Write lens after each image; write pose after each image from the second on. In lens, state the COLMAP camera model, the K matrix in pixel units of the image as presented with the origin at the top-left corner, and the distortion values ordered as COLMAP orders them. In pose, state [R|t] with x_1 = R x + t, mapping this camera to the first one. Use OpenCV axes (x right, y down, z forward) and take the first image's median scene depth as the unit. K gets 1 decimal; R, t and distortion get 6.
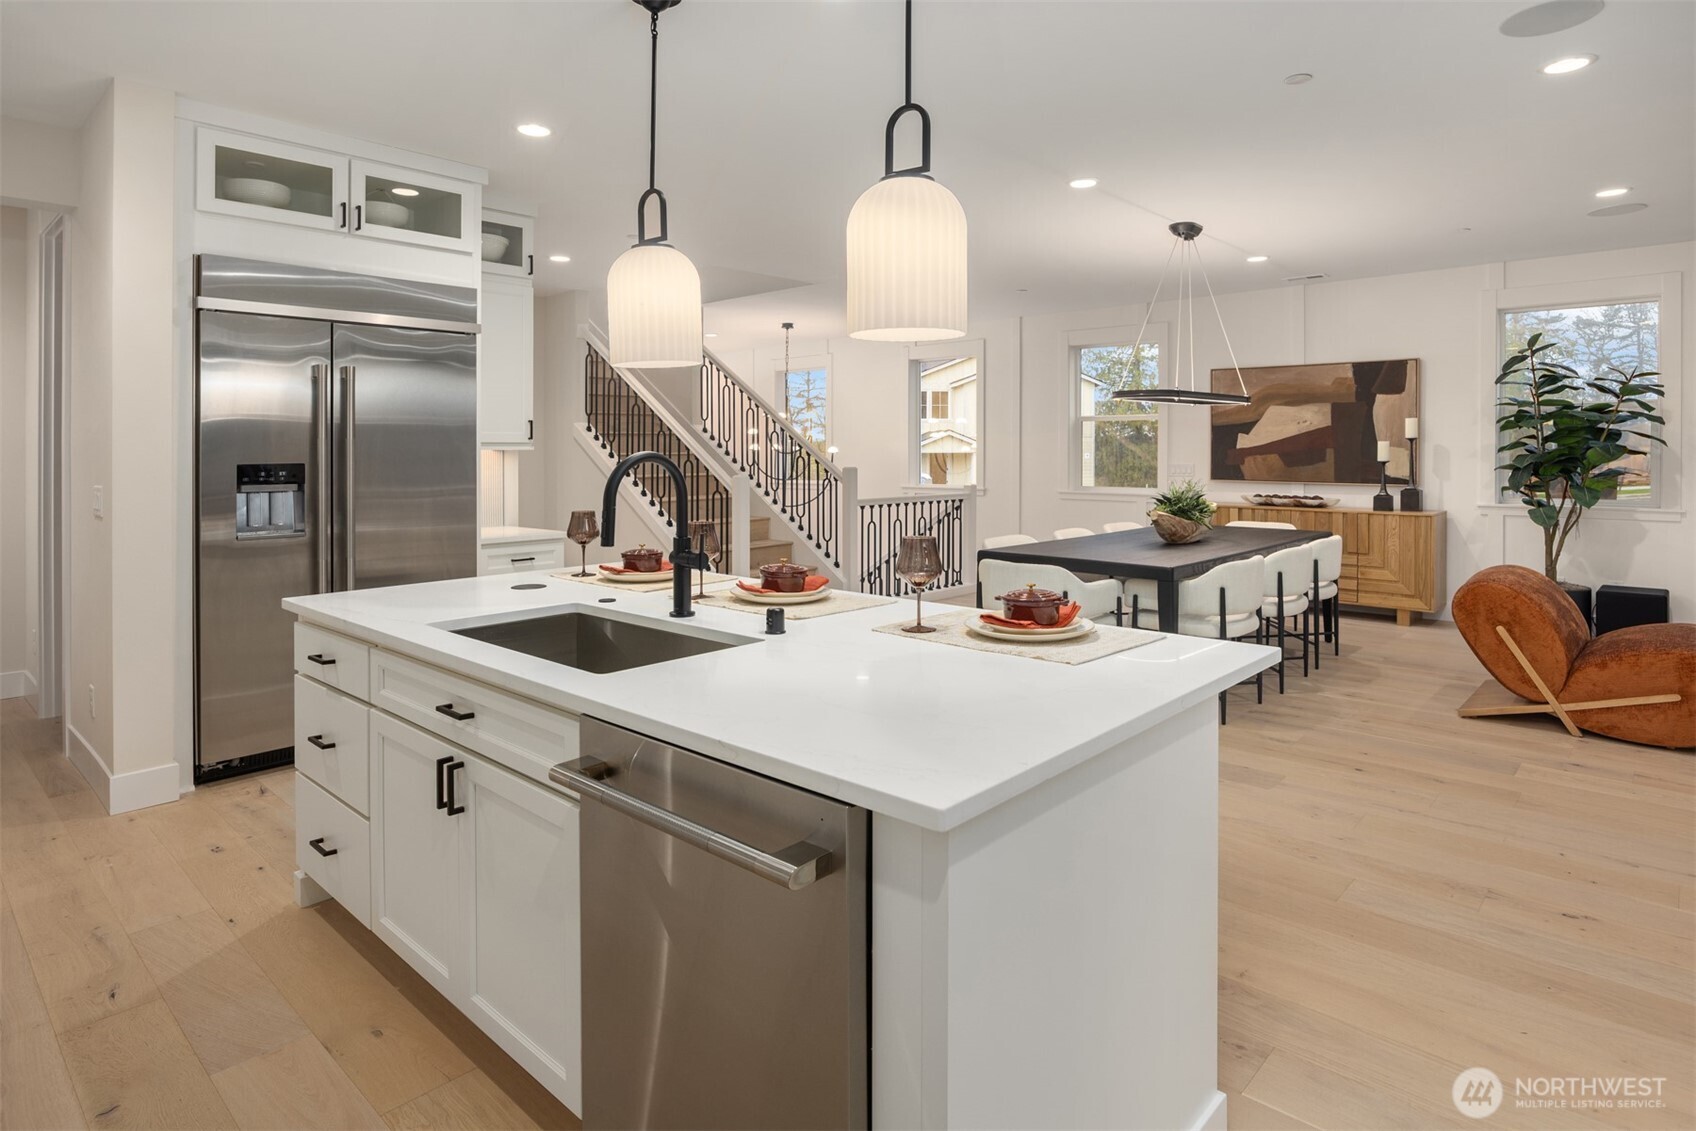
lens RADIAL K [[1481.7, 0, 848.0], [0, 1481.7, 565.5], [0, 0, 1]] dist [-0.005156, -0.003510]
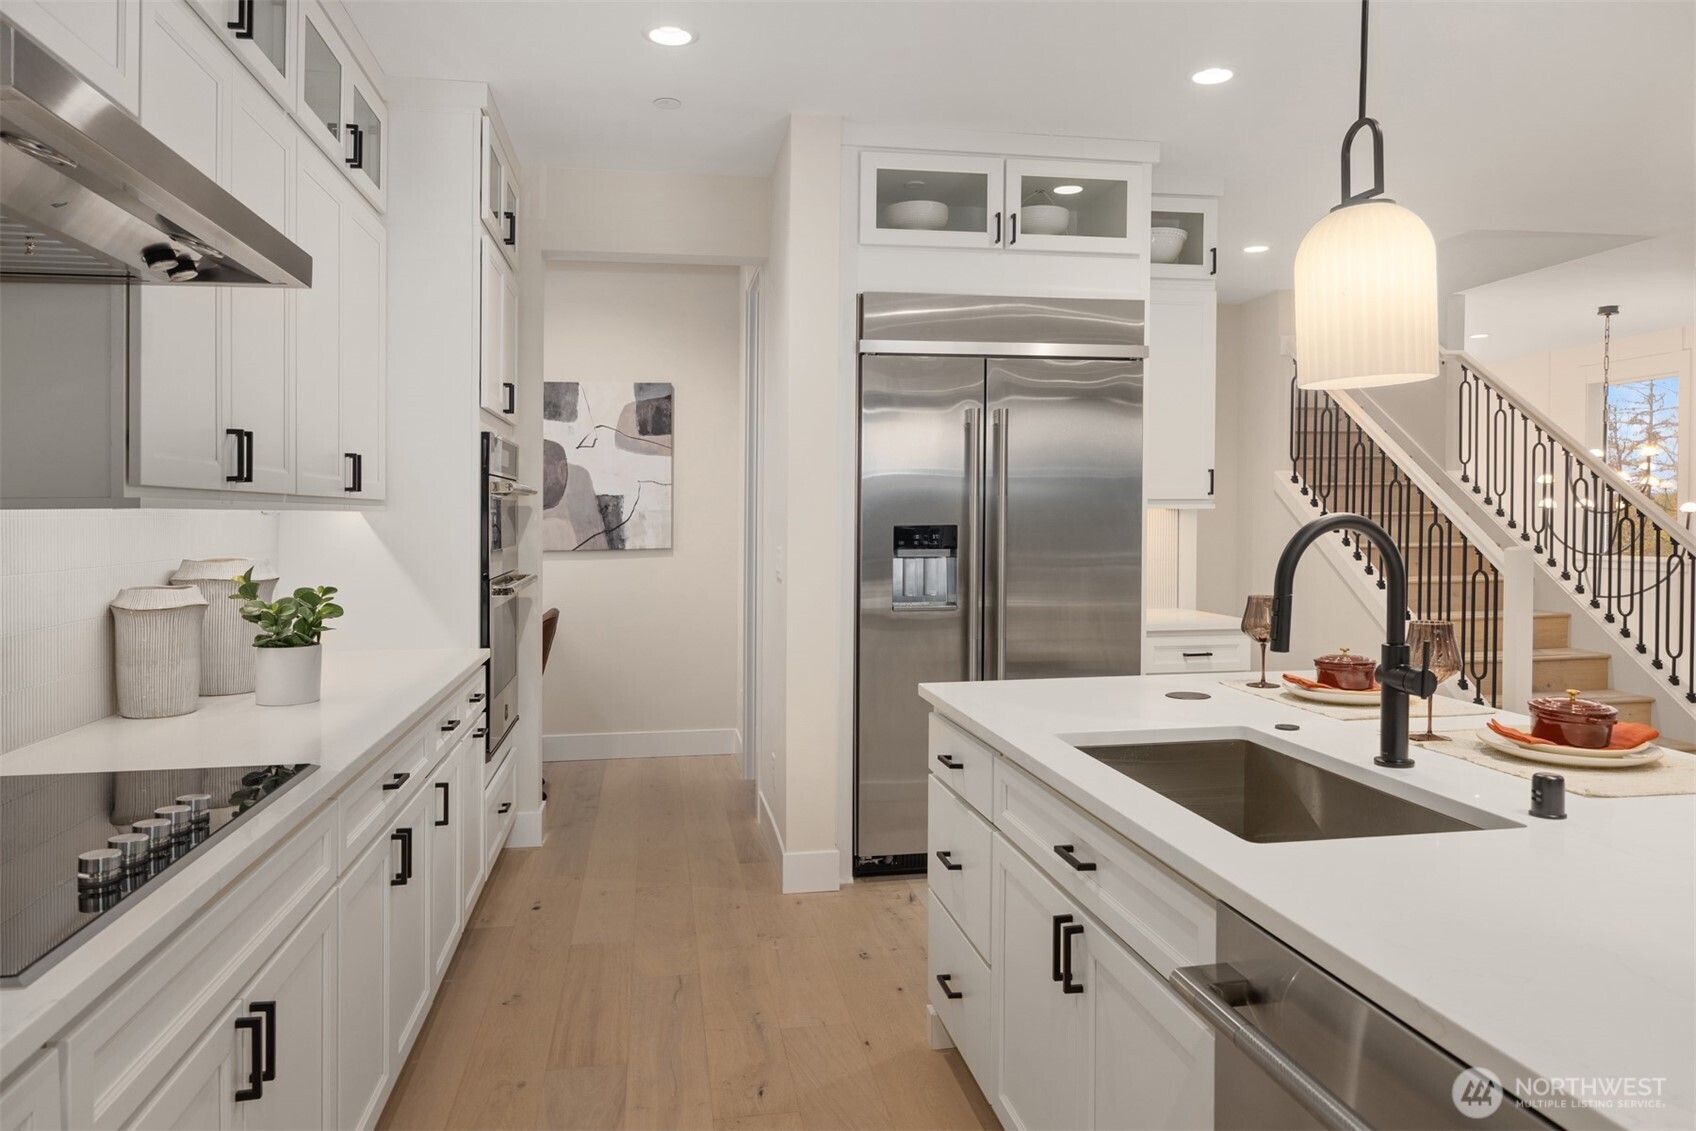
lens RADIAL K [[1304.3, 0, 849.4], [0, 1304.3, 556.5], [0, 0, 1]] dist [-0.002798, 0.005523]
pose [[0.798170, 0.019040, -0.602131, 0.037266], [-0.037812, 0.999113, -0.018530, -0.035193], [0.601244, 0.037558, 0.798182, 0.369455]]
